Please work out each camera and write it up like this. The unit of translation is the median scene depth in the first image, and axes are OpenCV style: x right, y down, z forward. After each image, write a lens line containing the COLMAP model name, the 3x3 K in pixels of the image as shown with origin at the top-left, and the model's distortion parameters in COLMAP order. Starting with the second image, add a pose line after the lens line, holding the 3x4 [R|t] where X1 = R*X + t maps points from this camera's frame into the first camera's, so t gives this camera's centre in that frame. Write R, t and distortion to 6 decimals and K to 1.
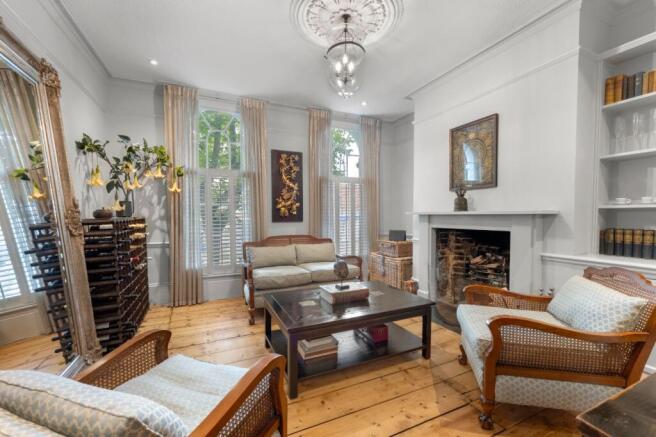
lens RADIAL K [[266.5, 0, 328.6], [0, 266.5, 222.0], [0, 0, 1]] dist [0.001257, -0.000010]
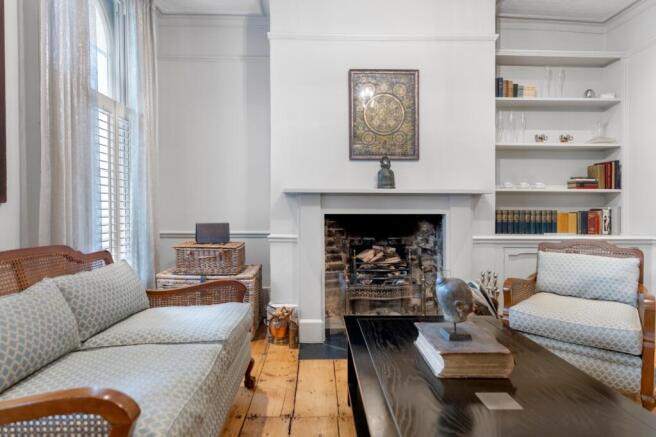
lens RADIAL K [[375.7, 0, 313.7], [0, 375.7, 211.7], [0, 0, 1]] dist [-0.021285, -0.005303]
pose [[0.414477, -0.000066, 0.910060, -0.443495], [0.016928, 0.999828, -0.007637, 0.022421], [-0.909902, 0.018571, 0.414407, 0.683059]]
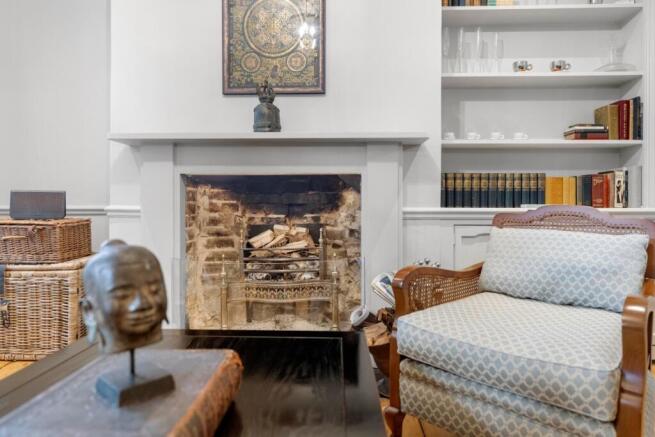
lens RADIAL K [[413.5, 0, 326.1], [0, 413.5, 212.3], [0, 0, 1]] dist [-0.010778, -0.008985]
pose [[0.441999, -0.011695, 0.896939, -0.099385], [0.016946, 0.999845, 0.004686, 0.085302], [-0.896855, 0.013129, 0.442129, 0.524641]]
